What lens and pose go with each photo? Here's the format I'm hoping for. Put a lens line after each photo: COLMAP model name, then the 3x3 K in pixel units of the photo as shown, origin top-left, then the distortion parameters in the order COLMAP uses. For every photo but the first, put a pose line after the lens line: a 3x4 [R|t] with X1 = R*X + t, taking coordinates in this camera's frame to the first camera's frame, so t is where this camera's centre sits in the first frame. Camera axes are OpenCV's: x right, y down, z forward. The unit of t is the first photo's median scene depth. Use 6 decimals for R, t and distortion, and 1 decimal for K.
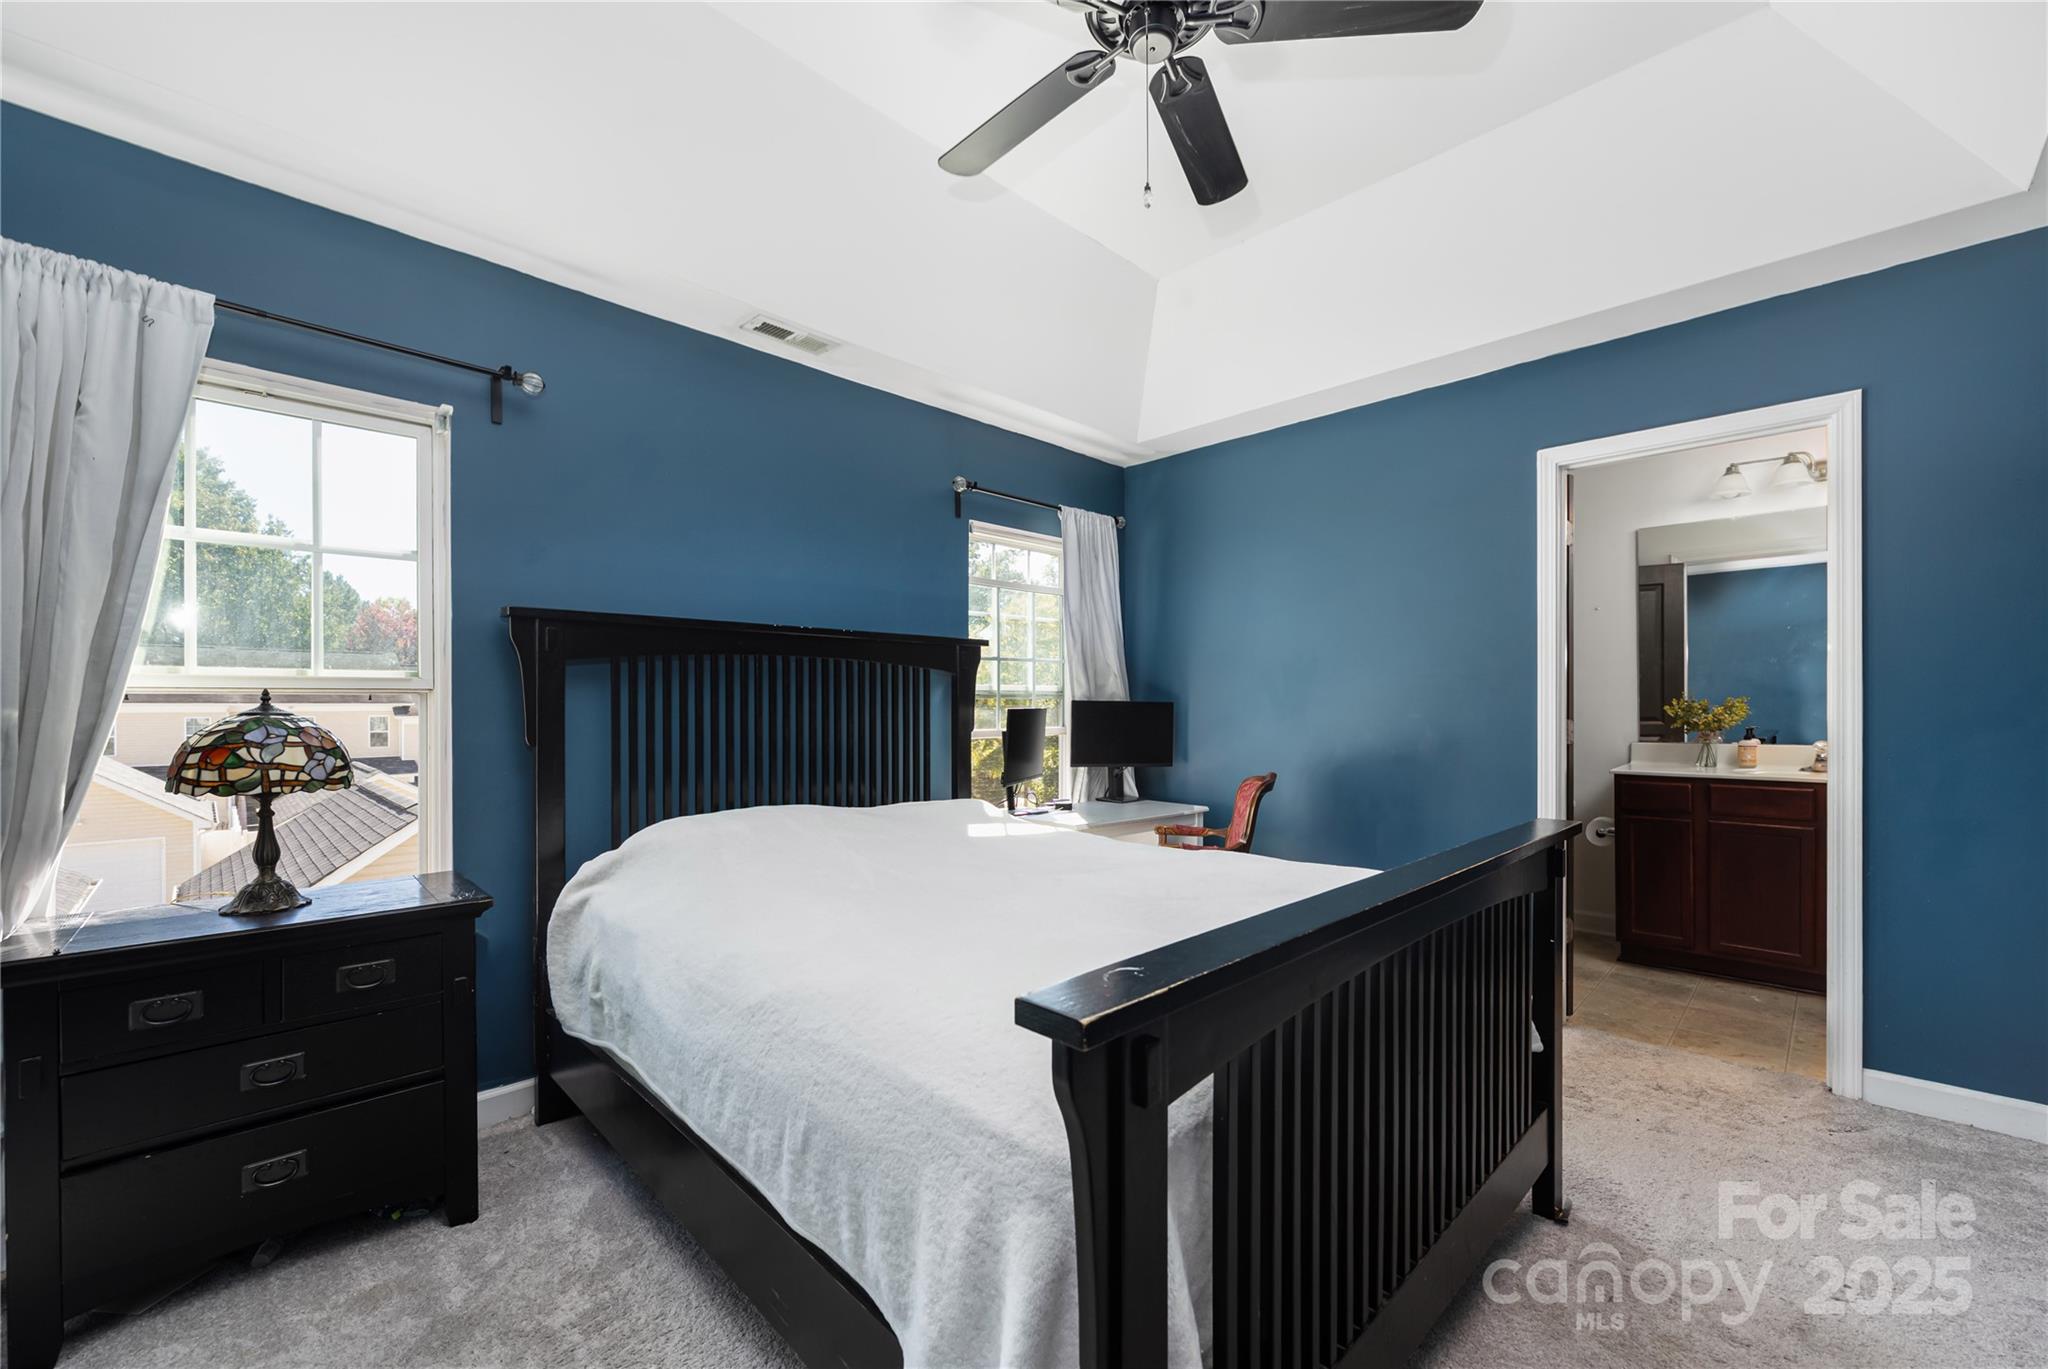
lens RADIAL K [[820.3, 0, 1025.7], [0, 820.3, 696.5], [0, 0, 1]] dist [-0.008654, 0.000137]
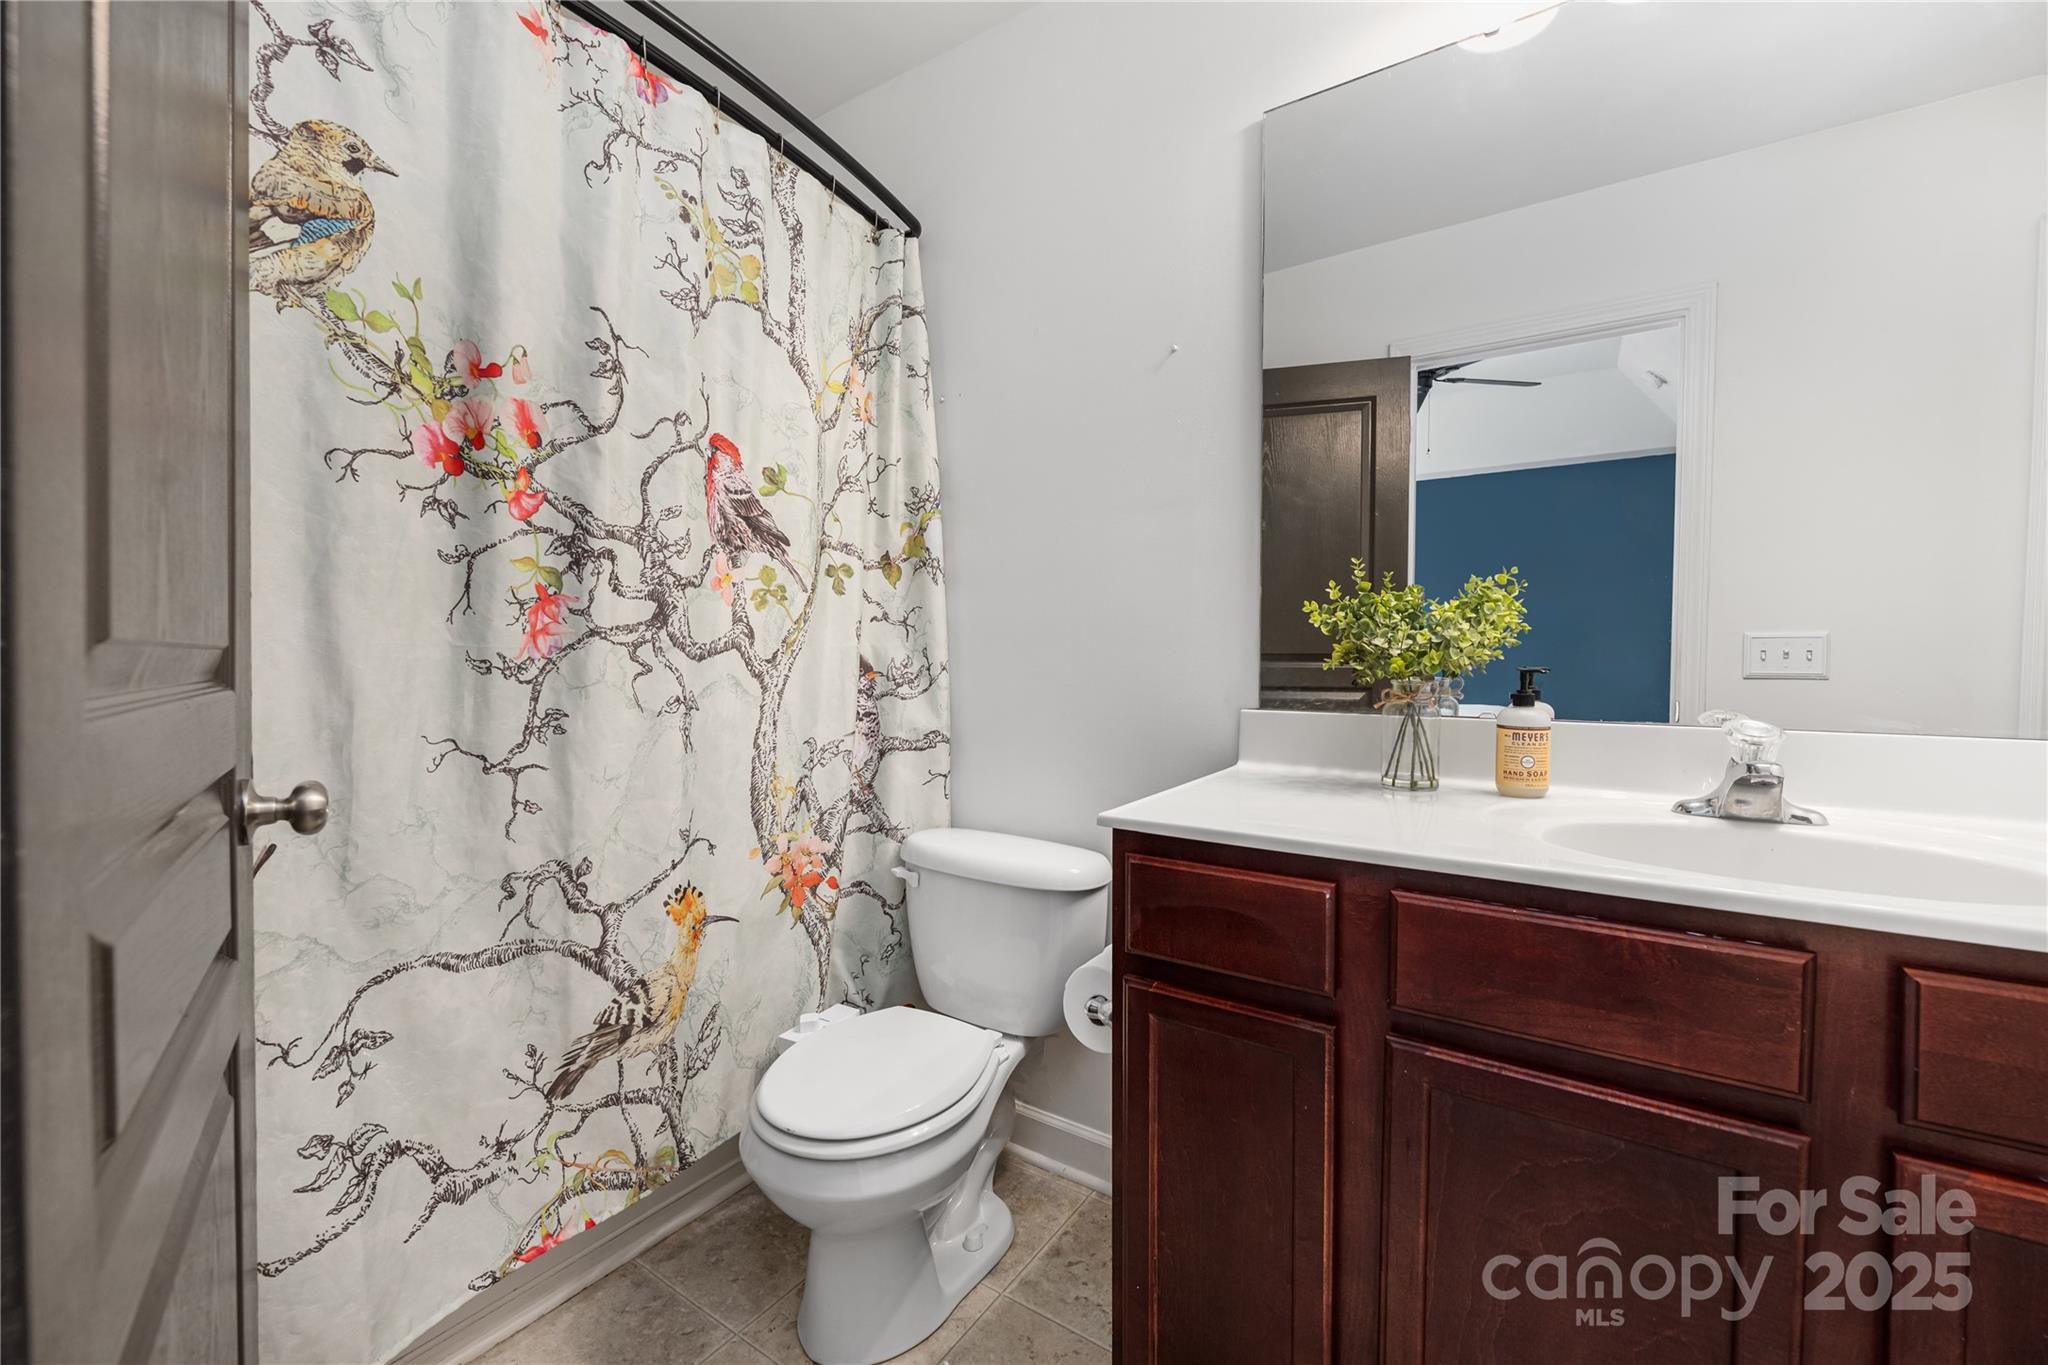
lens RADIAL K [[820.3, 0, 1021.0], [0, 820.3, 677.4], [0, 0, 1]] dist [-0.008654, 0.000137]
pose [[0.980488, 0.006110, 0.196484, 0.632078], [-0.013204, 0.999307, 0.034814, 0.033570], [-0.196135, -0.036730, 0.979889, 0.726298]]
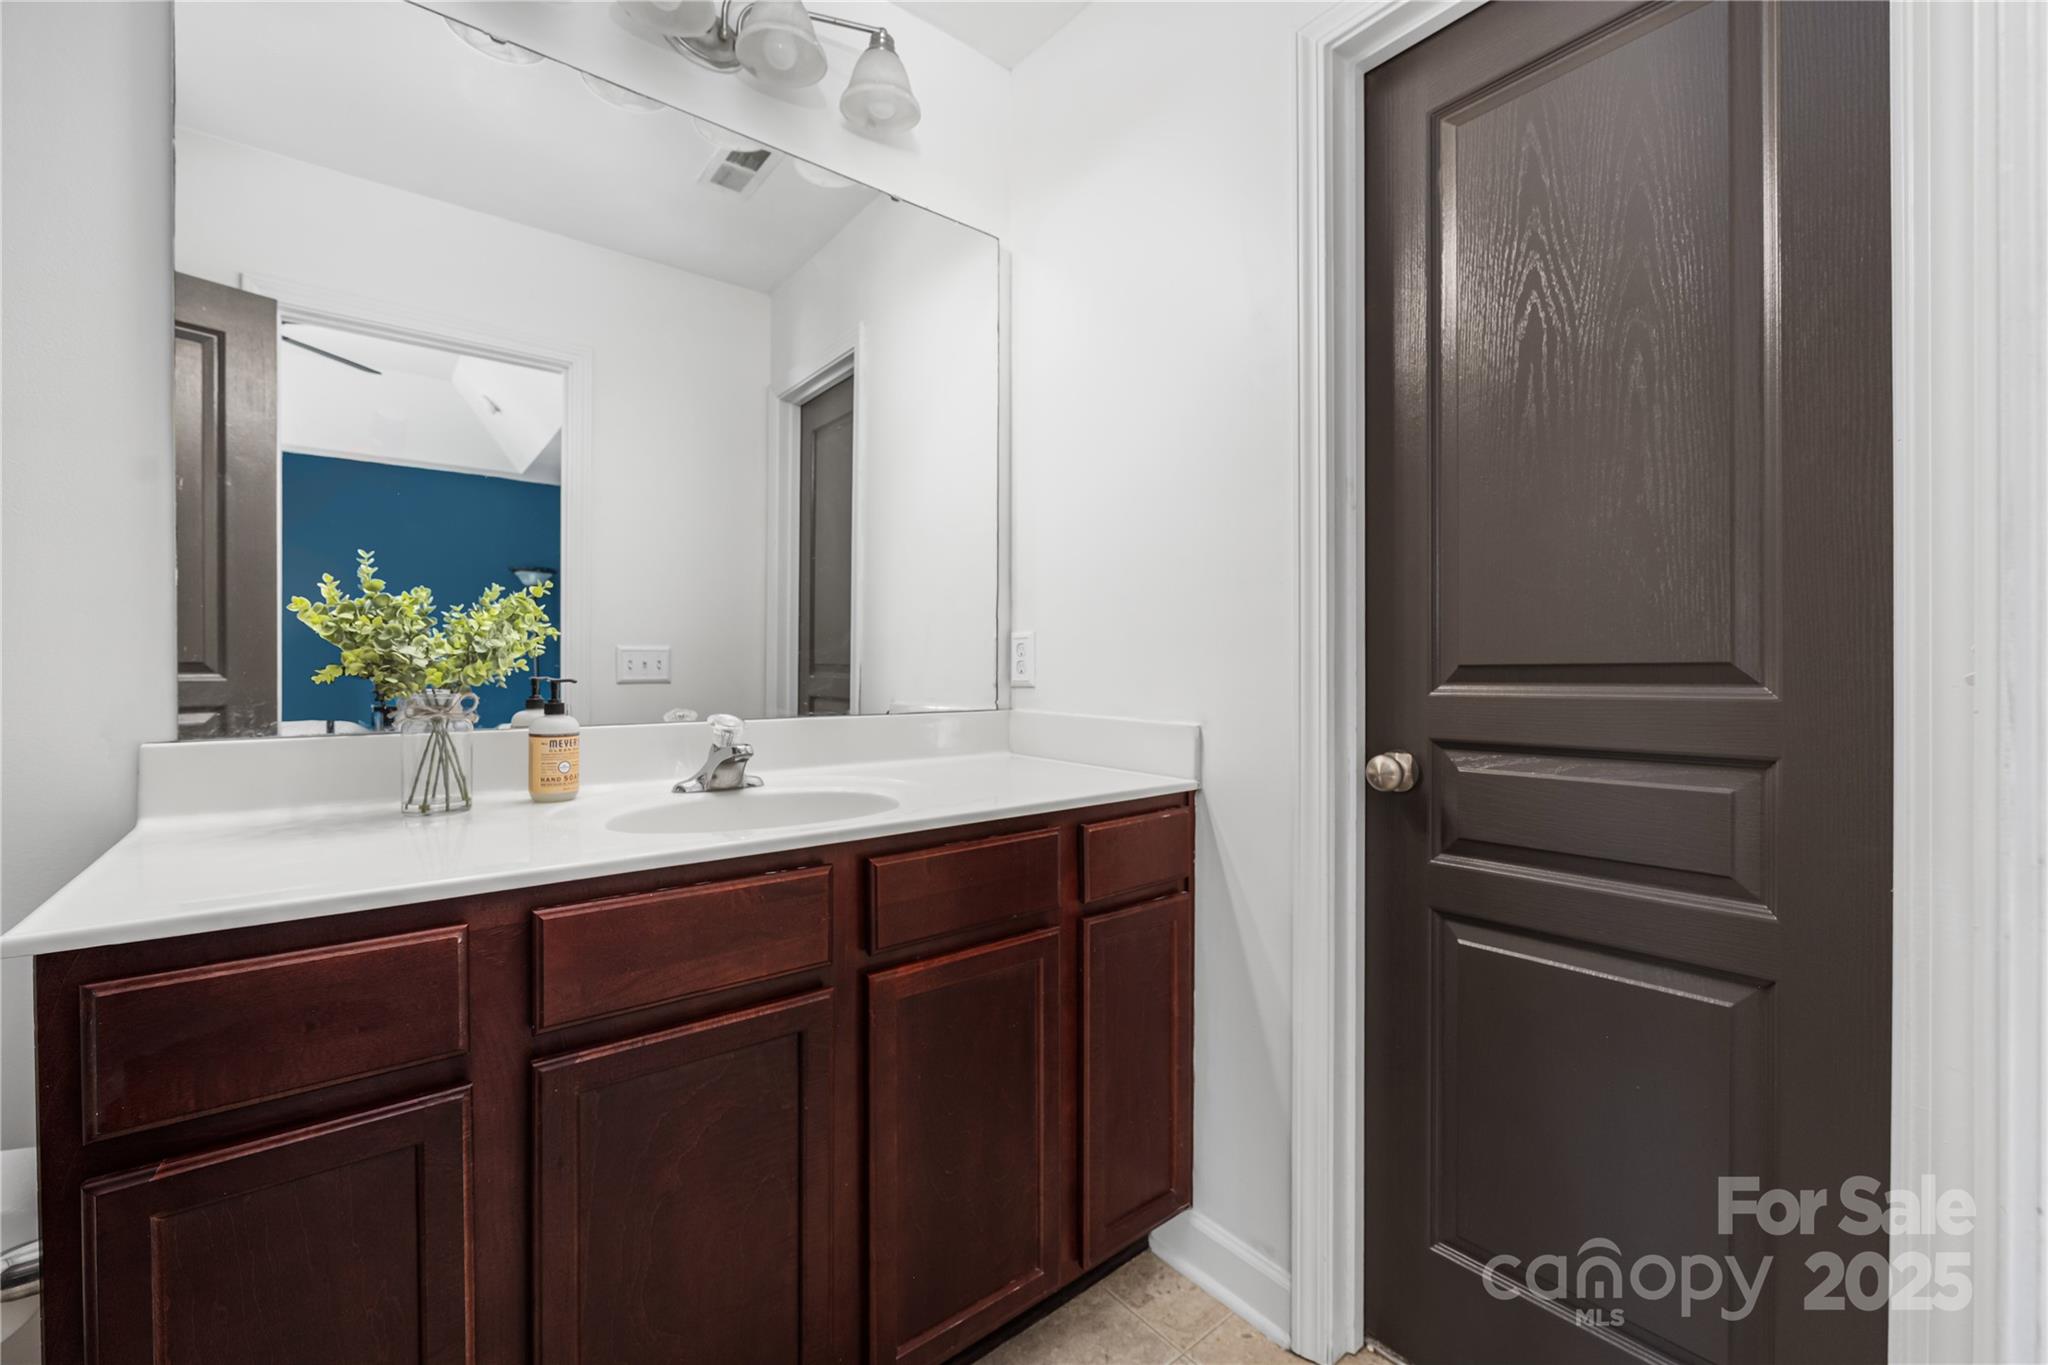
lens RADIAL K [[820.3, 0, 1025.3], [0, 820.3, 672.2], [0, 0, 1]] dist [-0.008654, 0.000137]
pose [[0.097177, 0.003445, 0.995261, 0.571799], [-0.015516, 0.999878, -0.001946, 0.033645], [-0.995146, -0.015254, 0.097219, 0.776666]]
